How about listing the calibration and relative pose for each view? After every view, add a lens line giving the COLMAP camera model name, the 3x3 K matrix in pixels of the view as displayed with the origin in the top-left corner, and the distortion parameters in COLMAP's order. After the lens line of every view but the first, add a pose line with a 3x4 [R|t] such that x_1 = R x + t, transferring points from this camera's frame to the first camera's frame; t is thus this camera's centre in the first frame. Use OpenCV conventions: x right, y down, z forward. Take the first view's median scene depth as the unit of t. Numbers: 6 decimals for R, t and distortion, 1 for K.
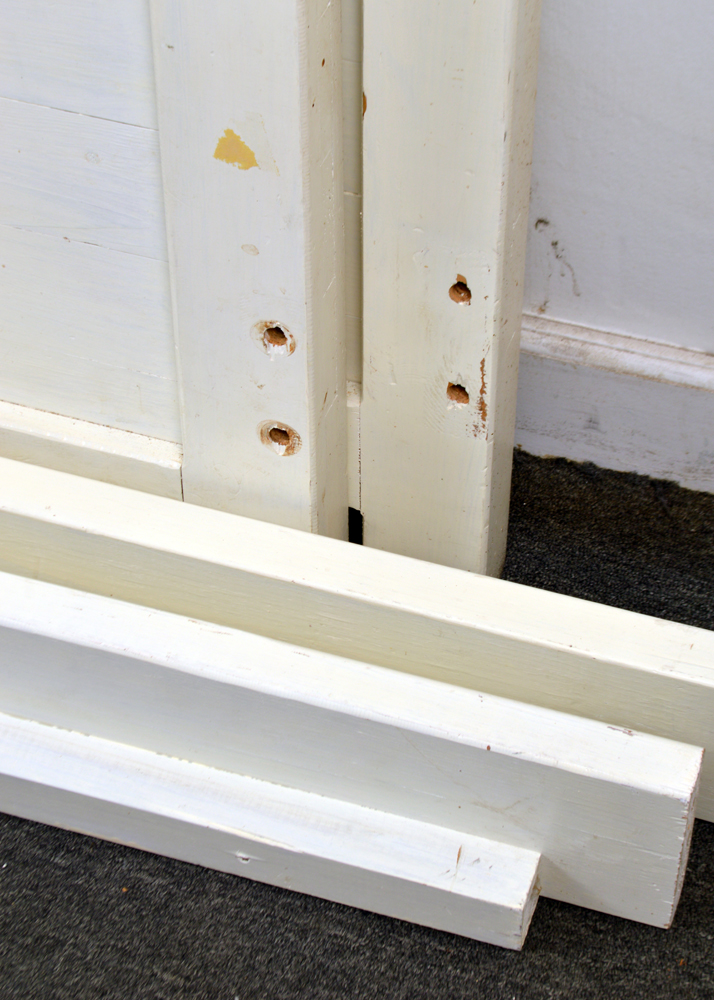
lens RADIAL K [[2471.8, 0, 357.0], [0, 2471.8, 500.0], [0, 0, 1]] dist [0.009094, -0.259744]
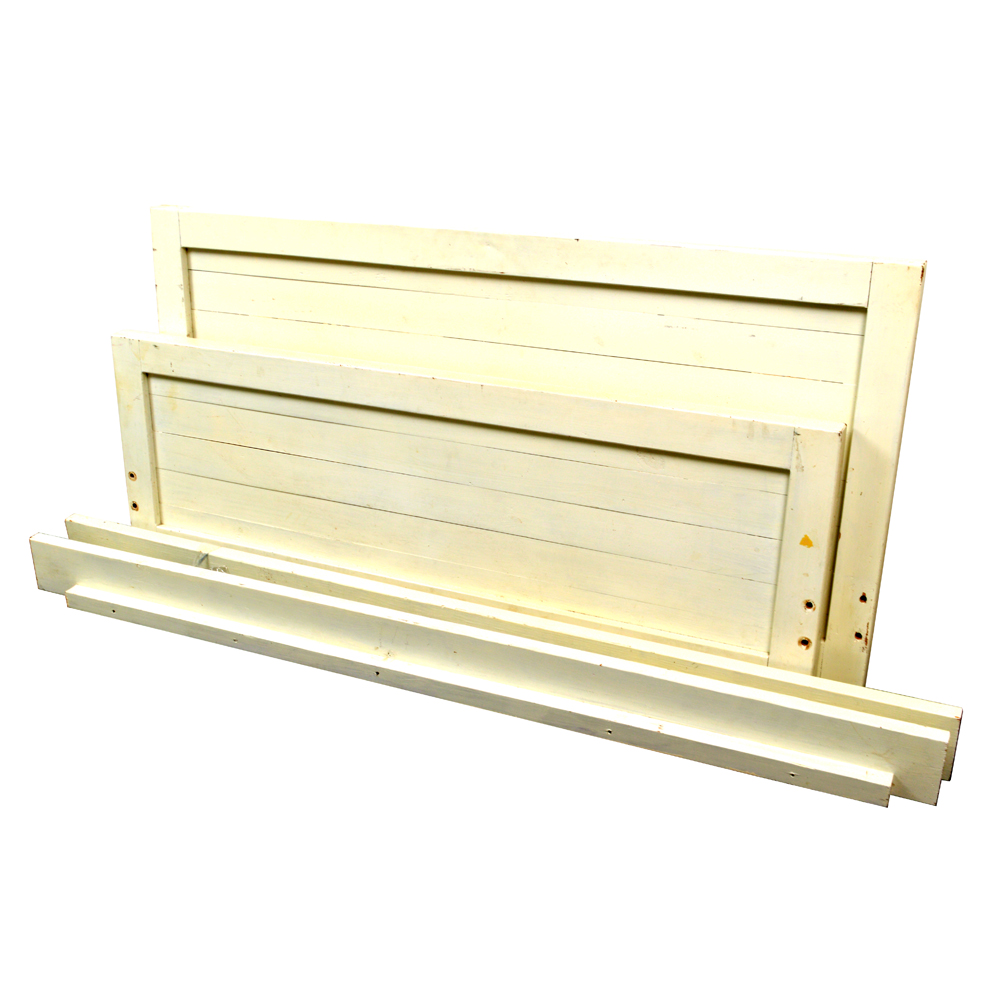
lens RADIAL K [[1186.2, 0, 480.1], [0, 1186.2, 500.2], [0, 0, 1]] dist [-0.021904, -0.017110]
pose [[0.993191, 0.055708, -0.102319, -0.307917], [-0.094467, 0.899079, -0.427472, 0.514572], [0.068179, 0.434227, 0.898219, -0.519126]]
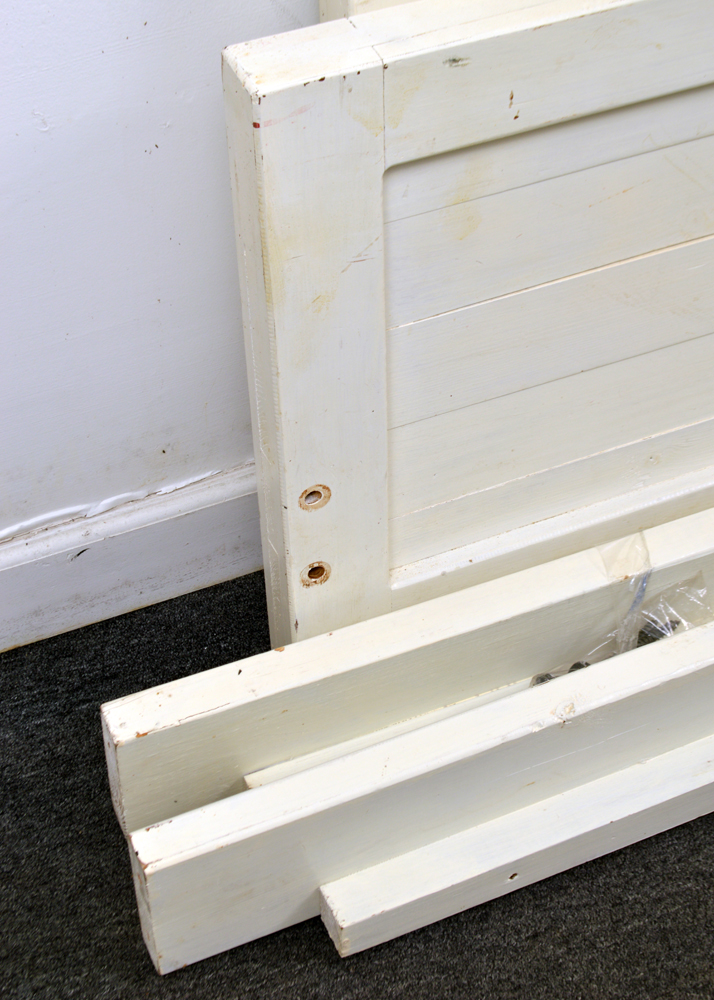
lens RADIAL K [[2006.9, 0, 357.0], [0, 2006.9, 500.0], [0, 0, 1]] dist [0.011390, -0.156787]
pose [[0.743593, -0.463570, 0.481843, -1.569458], [0.500049, 0.863951, 0.059500, -0.367112], [-0.443871, 0.196702, 0.874235, 0.316053]]
